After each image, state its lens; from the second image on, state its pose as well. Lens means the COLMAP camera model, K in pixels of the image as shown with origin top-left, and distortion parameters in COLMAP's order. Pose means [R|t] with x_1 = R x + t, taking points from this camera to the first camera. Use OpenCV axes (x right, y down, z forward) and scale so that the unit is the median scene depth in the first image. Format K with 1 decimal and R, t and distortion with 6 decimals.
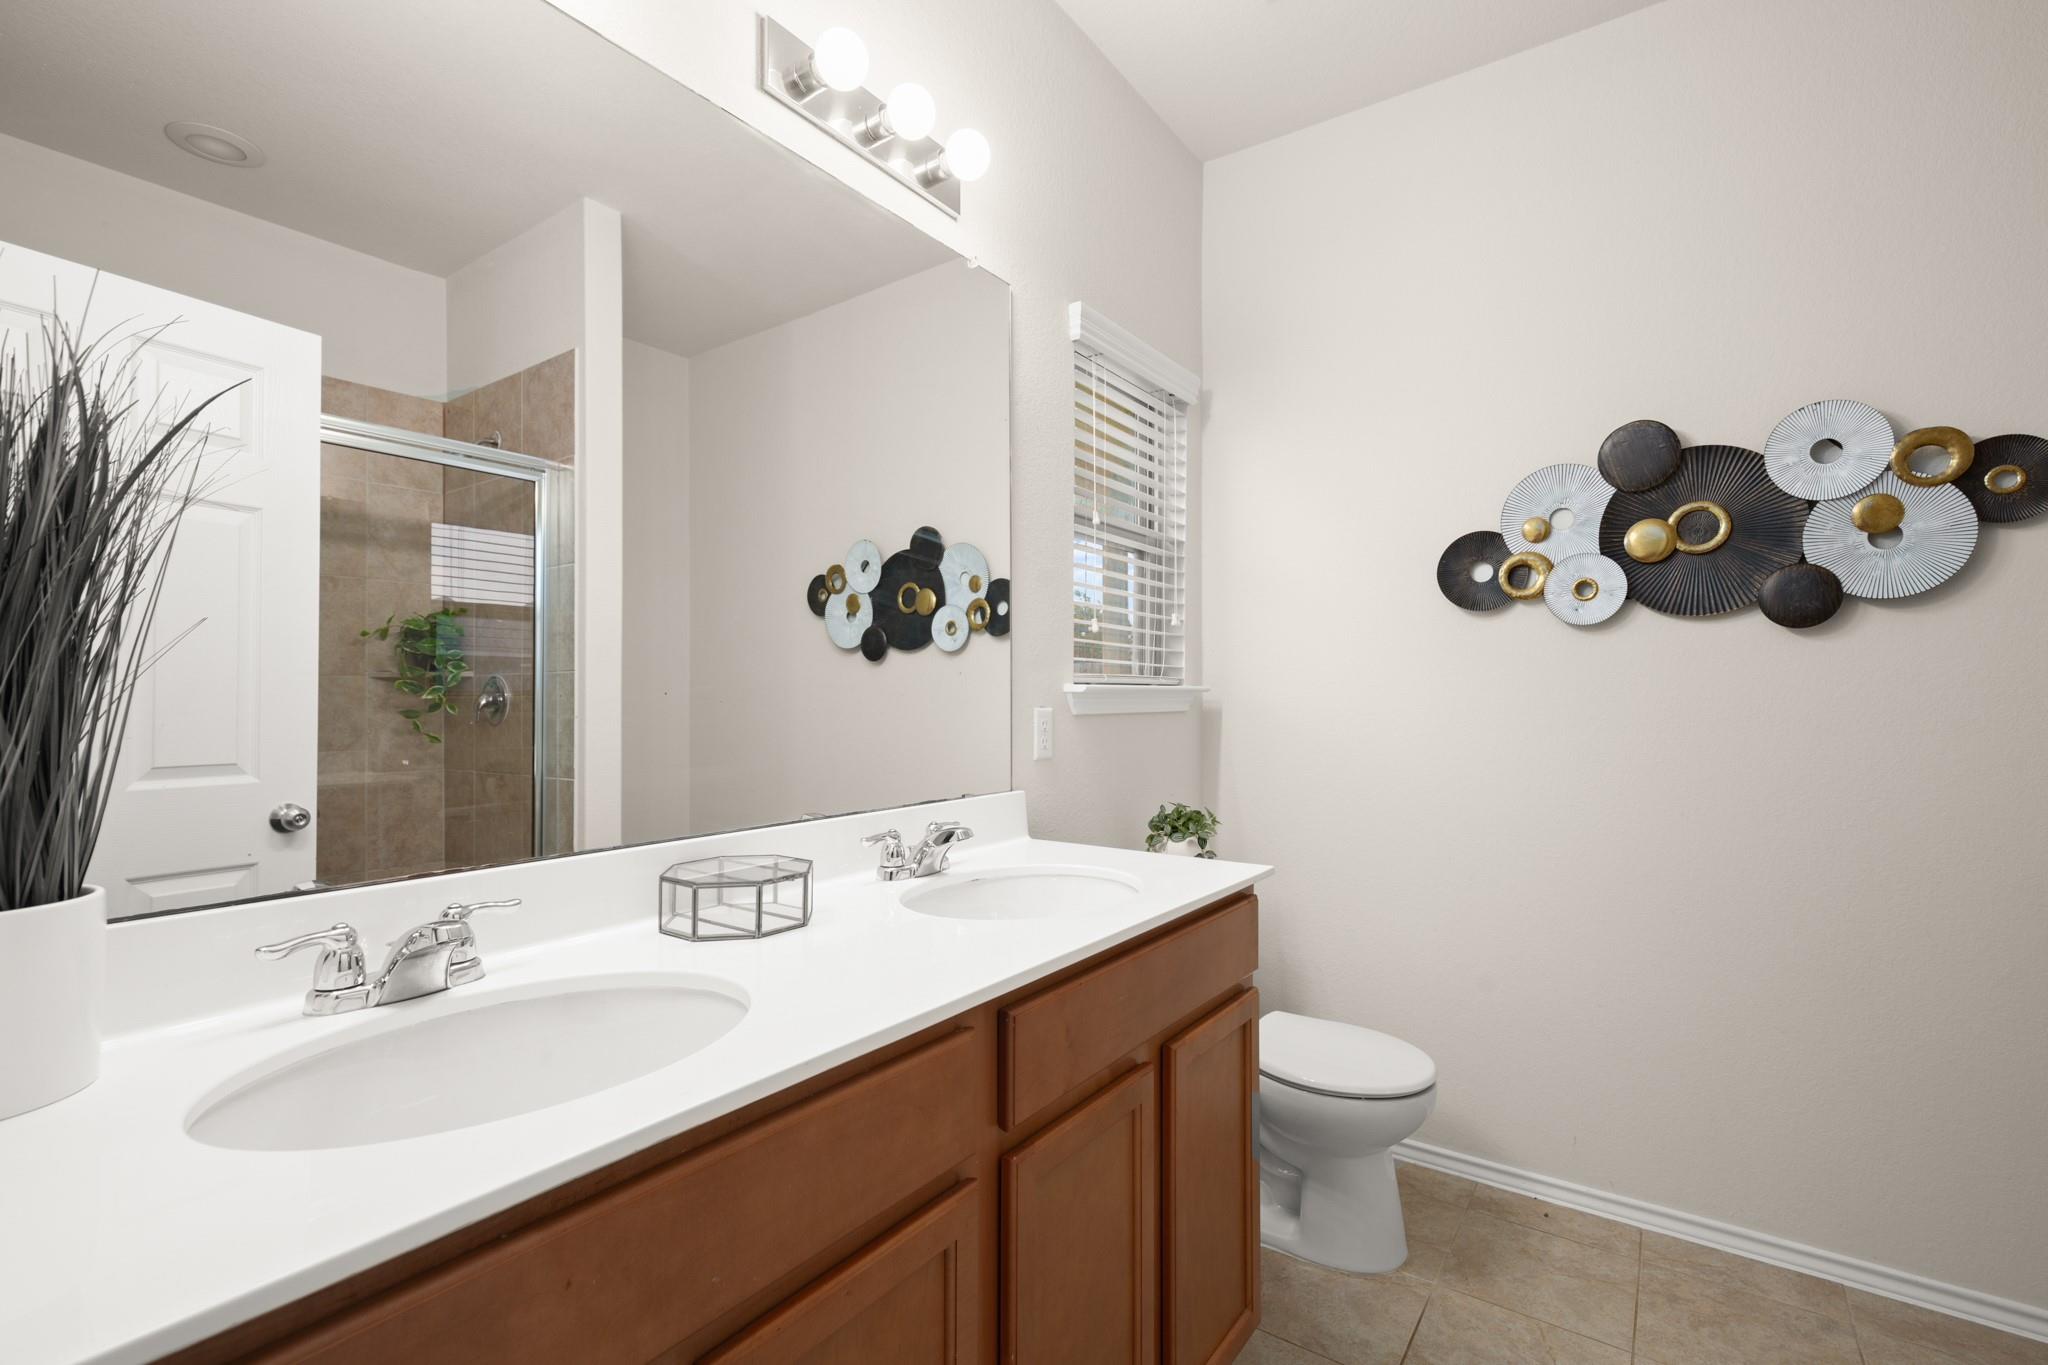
lens RADIAL K [[931.4, 0, 1040.3], [0, 931.4, 688.9], [0, 0, 1]] dist [0.018996, -0.000053]
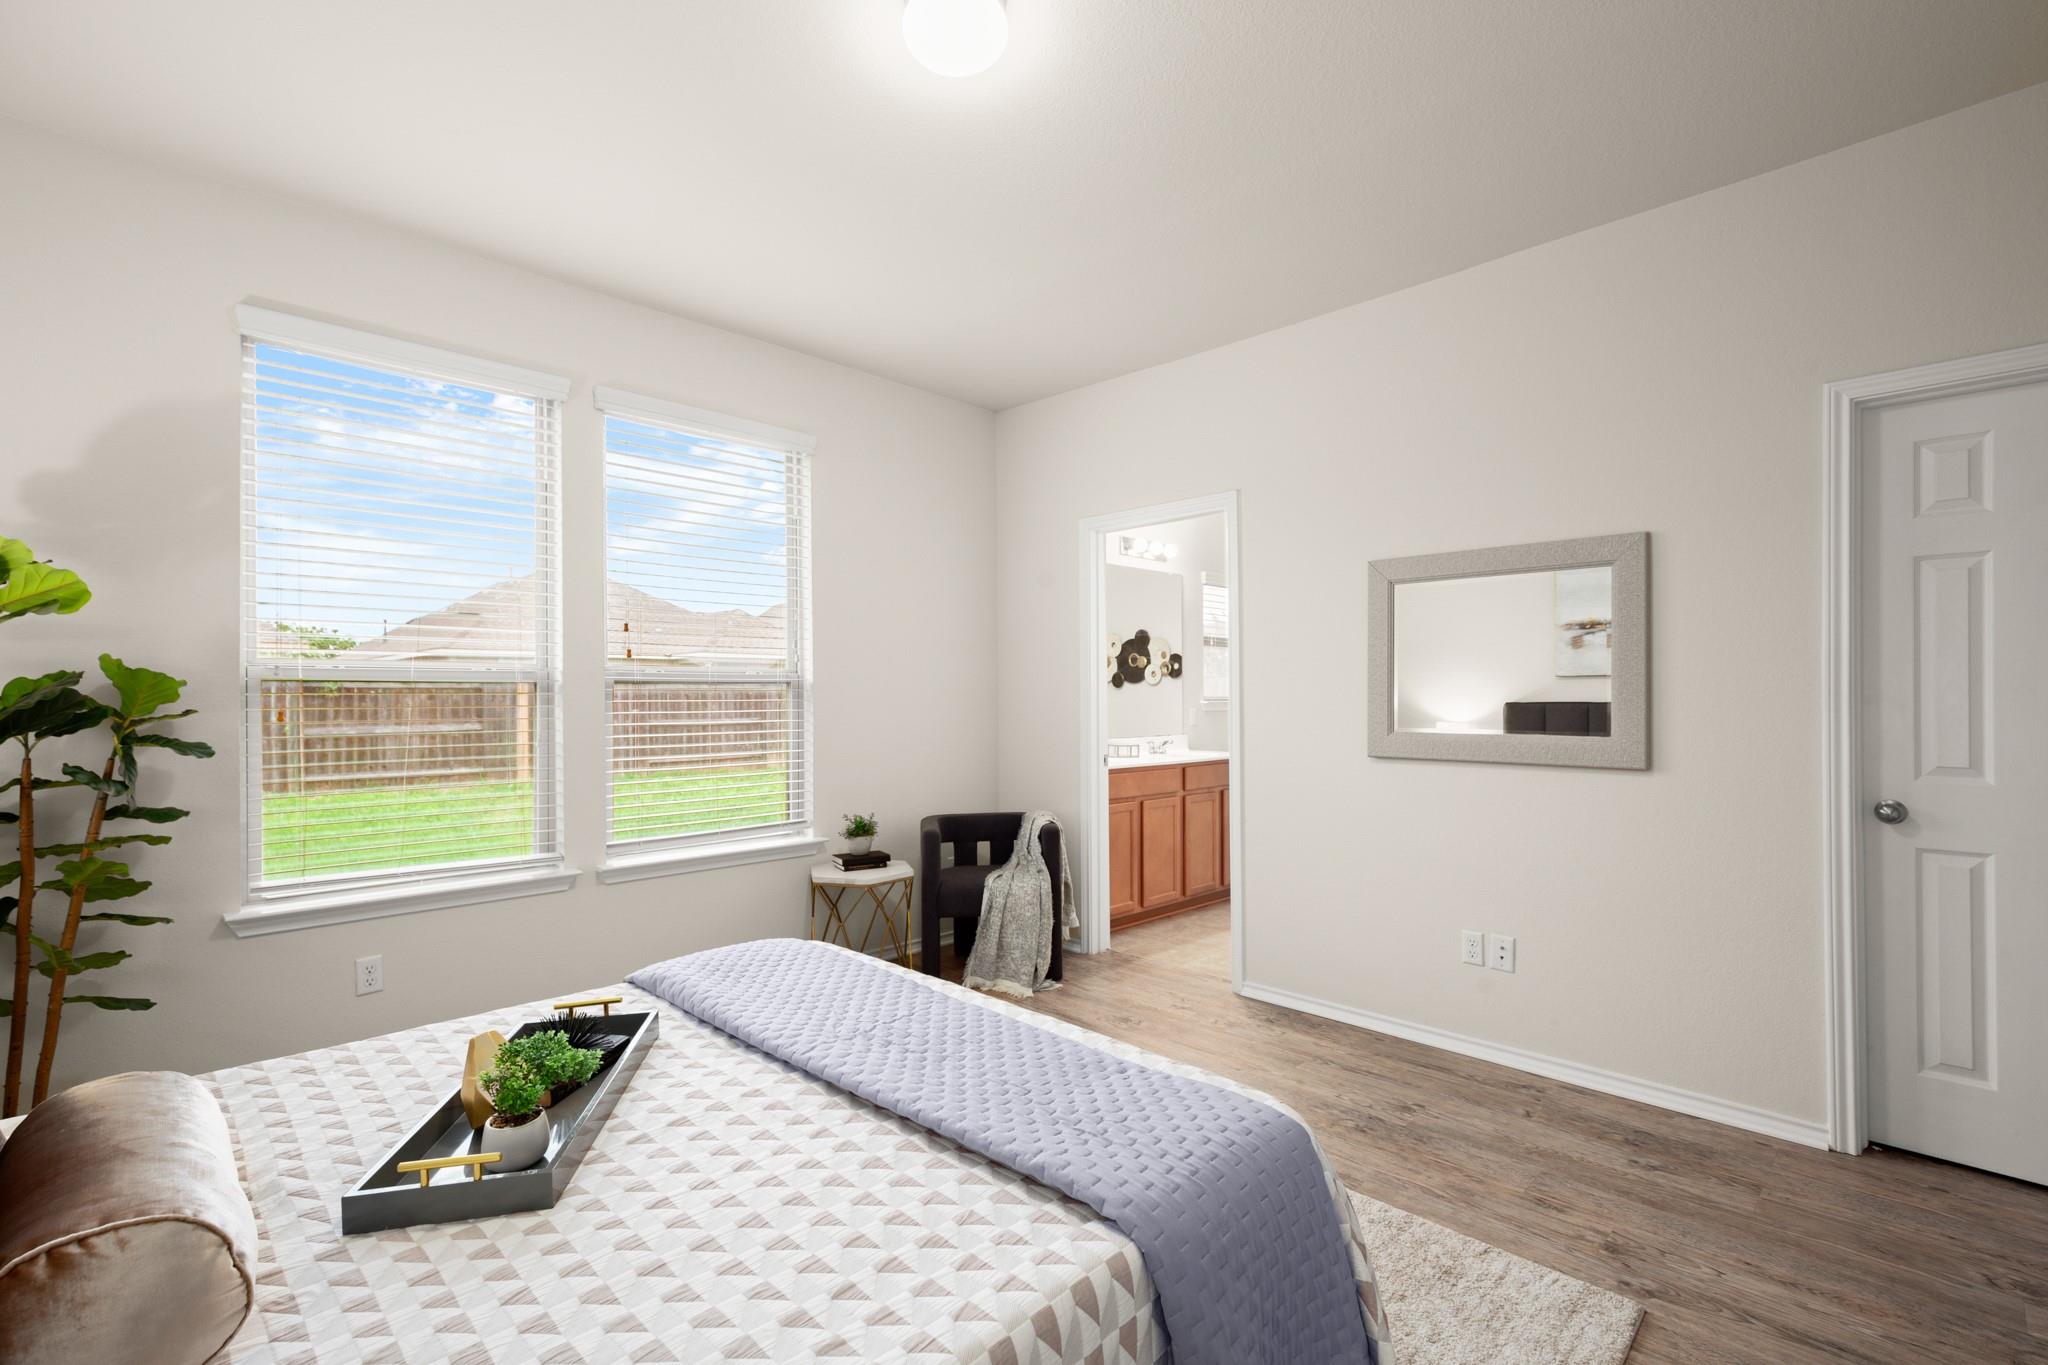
lens RADIAL K [[931.4, 0, 1040.3], [0, 931.4, 688.9], [0, 0, 1]] dist [0.018996, -0.000053]
pose [[0.986250, 0.000281, -0.165259, 0.009302], [0.000644, 0.999984, 0.005545, -0.040607], [0.165258, -0.005575, 0.986235, -1.312142]]
